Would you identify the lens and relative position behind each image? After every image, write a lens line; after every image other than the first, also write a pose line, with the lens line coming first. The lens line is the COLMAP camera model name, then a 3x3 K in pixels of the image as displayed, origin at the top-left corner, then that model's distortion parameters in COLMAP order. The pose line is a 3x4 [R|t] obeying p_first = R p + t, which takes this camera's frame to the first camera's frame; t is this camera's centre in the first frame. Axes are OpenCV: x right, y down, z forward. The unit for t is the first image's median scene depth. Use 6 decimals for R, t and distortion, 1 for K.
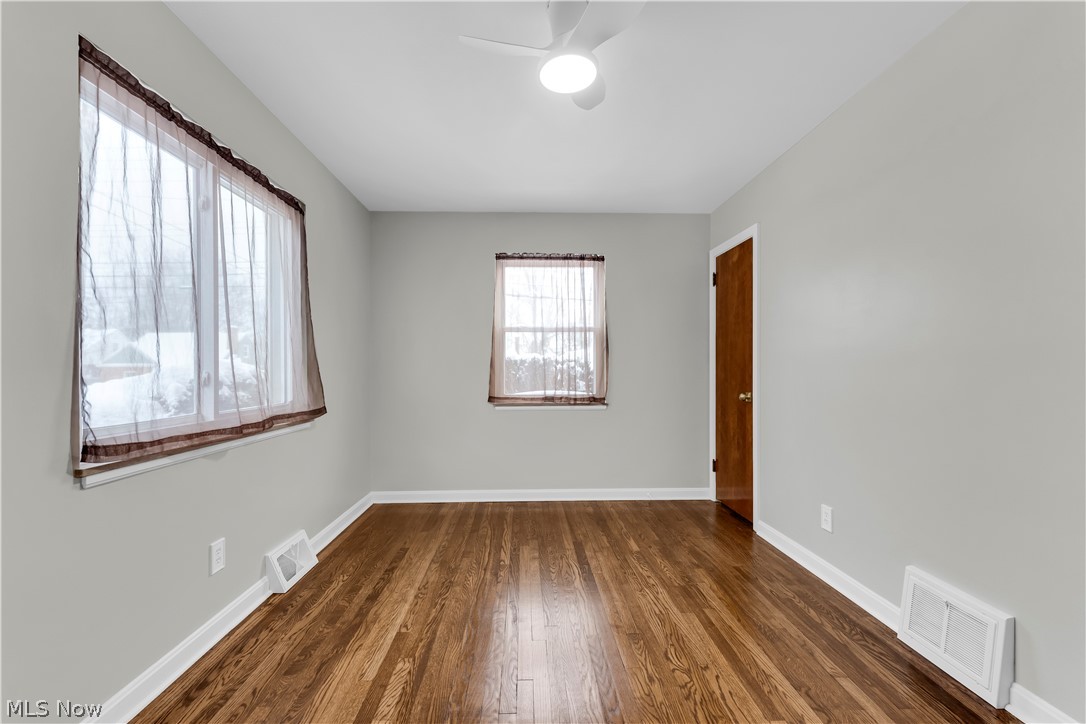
lens RADIAL K [[439.4, 0, 536.3], [0, 439.4, 370.2], [0, 0, 1]] dist [-0.002465, -0.000480]
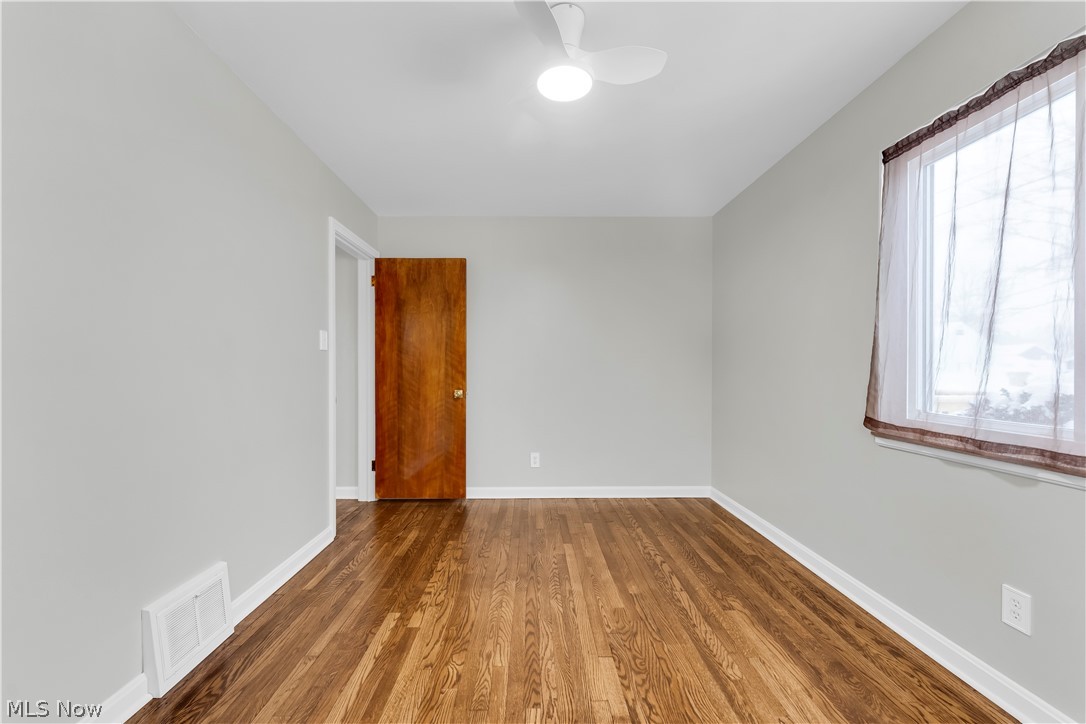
lens RADIAL K [[439.4, 0, 536.3], [0, 439.4, 370.2], [0, 0, 1]] dist [-0.002465, -0.000480]
pose [[-0.999859, 0.000567, 0.016755, 0.119865], [0.000647, 0.999989, 0.004751, -0.003738], [-0.016752, 0.004761, -0.999848, 1.973136]]
